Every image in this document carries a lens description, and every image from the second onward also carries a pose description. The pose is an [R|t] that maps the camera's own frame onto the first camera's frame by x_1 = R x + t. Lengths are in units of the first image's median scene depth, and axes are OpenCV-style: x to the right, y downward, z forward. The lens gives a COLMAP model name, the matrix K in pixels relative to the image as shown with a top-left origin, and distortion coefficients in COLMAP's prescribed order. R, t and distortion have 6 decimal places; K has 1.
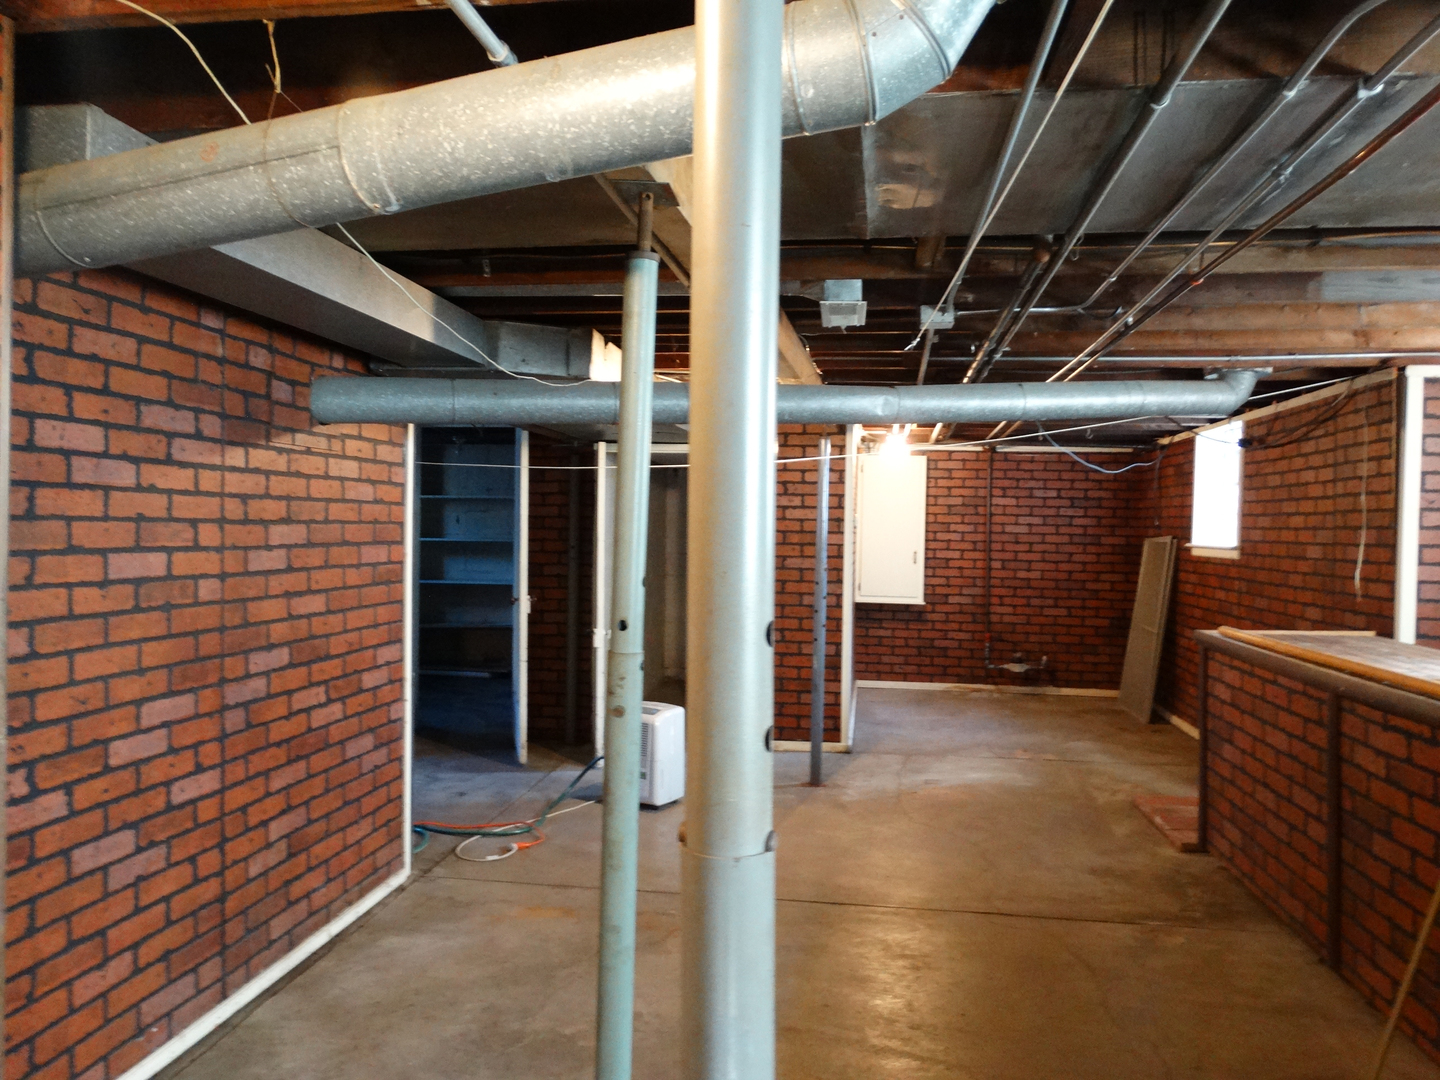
lens RADIAL K [[1017.8, 0, 716.3], [0, 1017.8, 532.3], [0, 0, 1]] dist [0.007738, -0.005456]
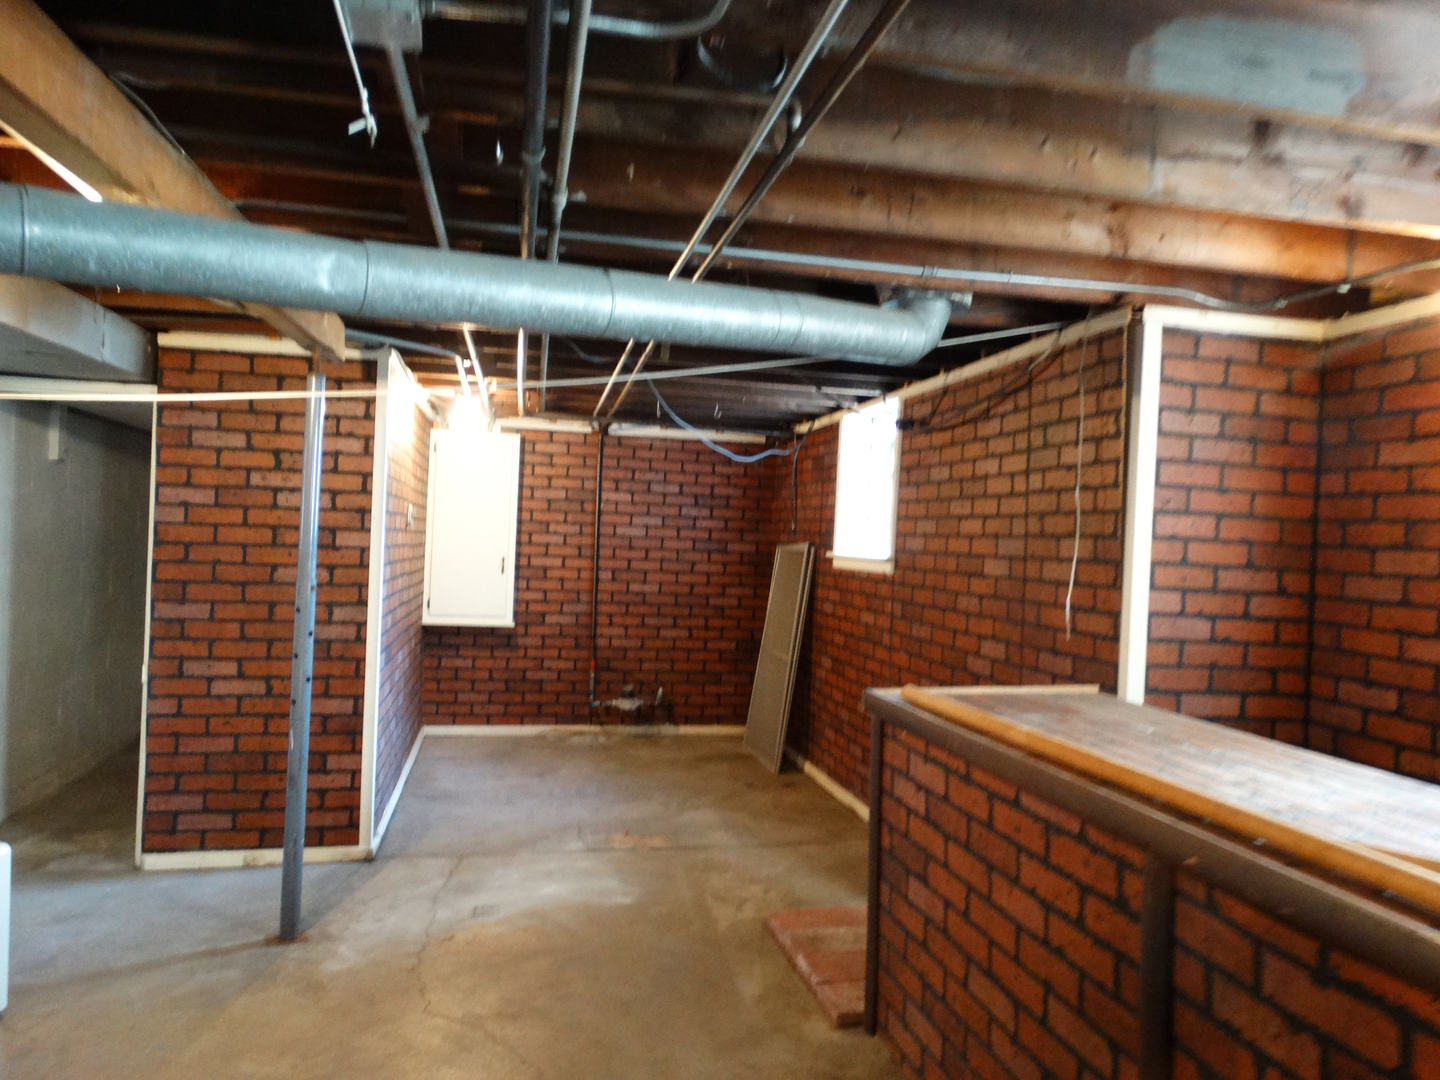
lens RADIAL K [[1017.8, 0, 716.3], [0, 1017.8, 532.3], [0, 0, 1]] dist [0.007738, -0.005456]
pose [[0.938430, 0.019702, 0.344907, 0.113953], [-0.018945, 0.999805, -0.005567, 0.001159], [-0.344949, -0.001310, 0.938620, 0.311062]]
